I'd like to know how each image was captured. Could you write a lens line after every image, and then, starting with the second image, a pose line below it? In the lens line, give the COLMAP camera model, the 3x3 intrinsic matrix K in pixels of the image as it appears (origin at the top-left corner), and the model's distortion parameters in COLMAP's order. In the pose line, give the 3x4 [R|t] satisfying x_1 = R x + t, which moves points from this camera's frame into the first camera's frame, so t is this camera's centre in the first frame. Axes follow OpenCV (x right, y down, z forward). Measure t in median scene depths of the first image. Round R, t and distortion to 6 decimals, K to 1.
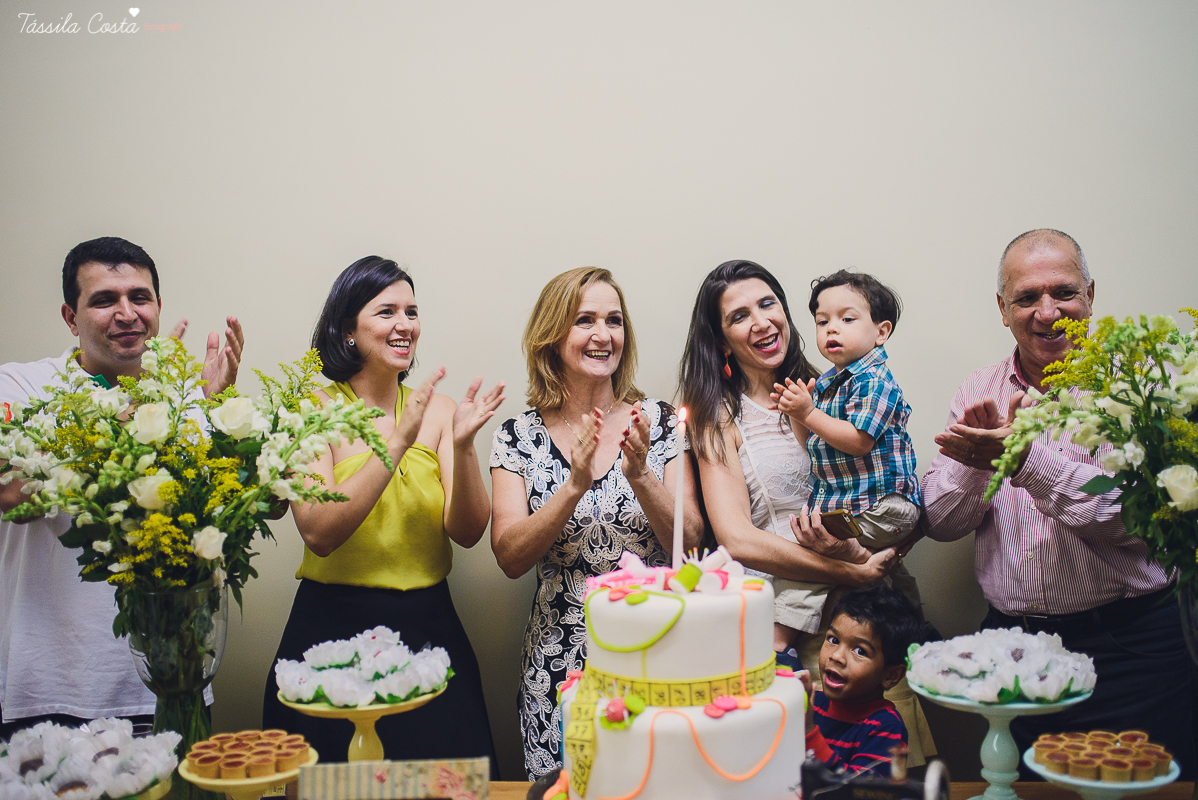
lens RADIAL K [[1208.8, 0, 599.0], [0, 1208.8, 400.0], [0, 0, 1]] dist [-0.059204, 0.009603]
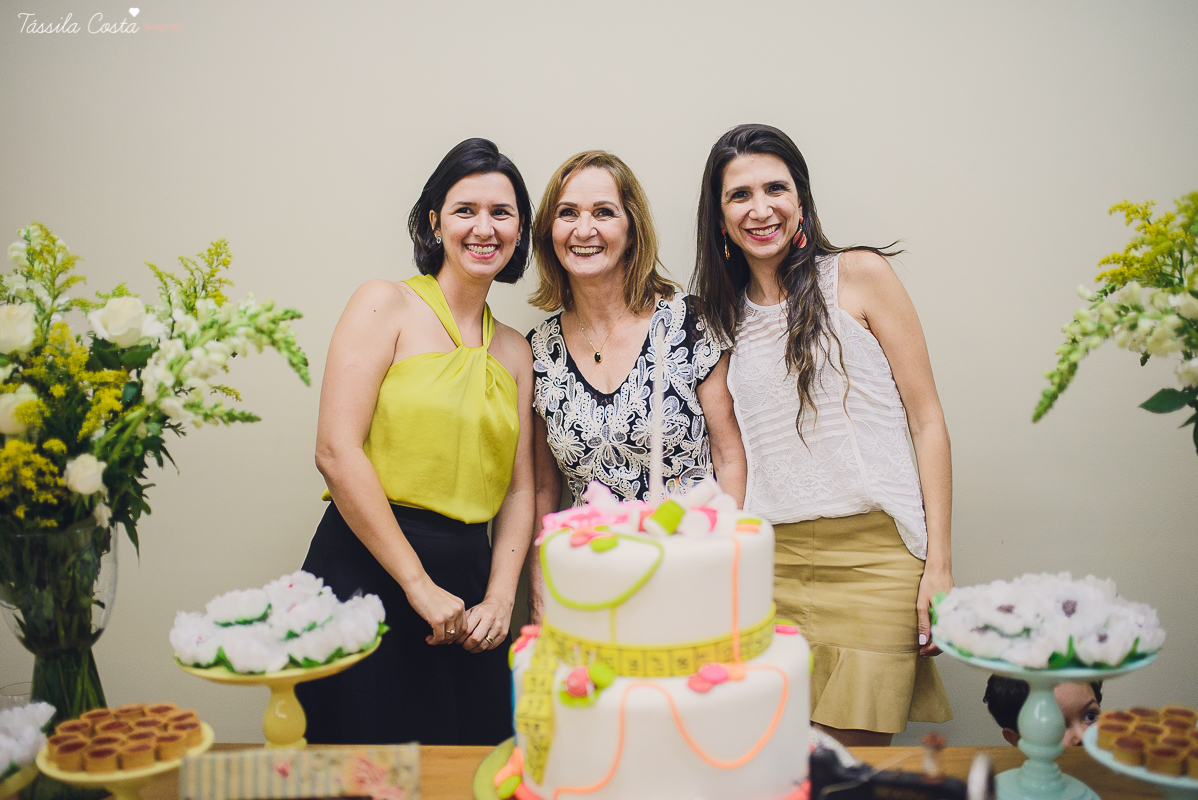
lens RADIAL K [[1208.8, 0, 599.0], [0, 1208.8, 400.0], [0, 0, 1]] dist [-0.059204, 0.009603]
pose [[0.999915, -0.003347, 0.012619, 0.016683], [0.002357, 0.996977, 0.077659, 0.005886], [-0.012841, -0.077622, 0.996900, 0.190034]]
